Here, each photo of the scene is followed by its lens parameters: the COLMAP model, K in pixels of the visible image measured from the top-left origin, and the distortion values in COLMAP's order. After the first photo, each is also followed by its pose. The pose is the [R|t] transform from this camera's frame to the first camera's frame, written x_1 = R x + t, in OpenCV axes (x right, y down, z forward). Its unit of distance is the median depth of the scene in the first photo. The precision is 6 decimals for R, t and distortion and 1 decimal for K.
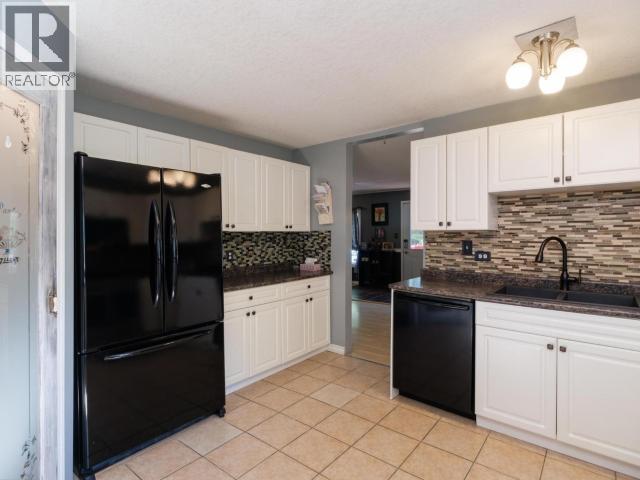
lens RADIAL K [[336.1, 0, 320.0], [0, 336.1, 240.0], [0, 0, 1]] dist [0.002906, 0.000501]
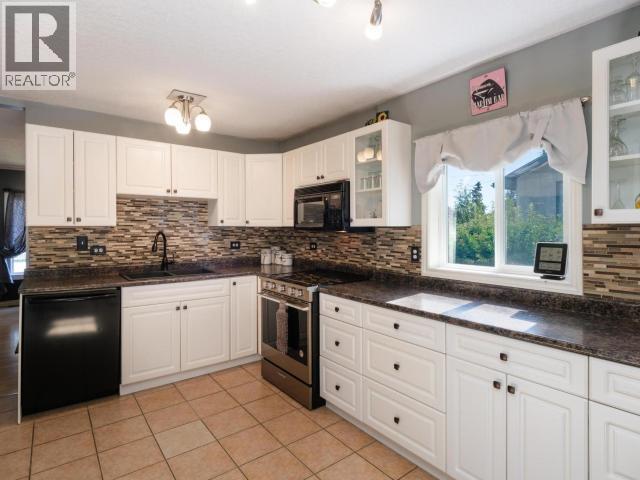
lens RADIAL K [[360.8, 0, 320.0], [0, 360.8, 240.0], [0, 0, 1]] dist [0.000565, 0.000179]
pose [[0.224408, -0.027434, 0.974109, -0.524357], [0.017998, 0.999550, 0.024004, -0.000013], [-0.974329, 0.012145, 0.224801, 0.048069]]
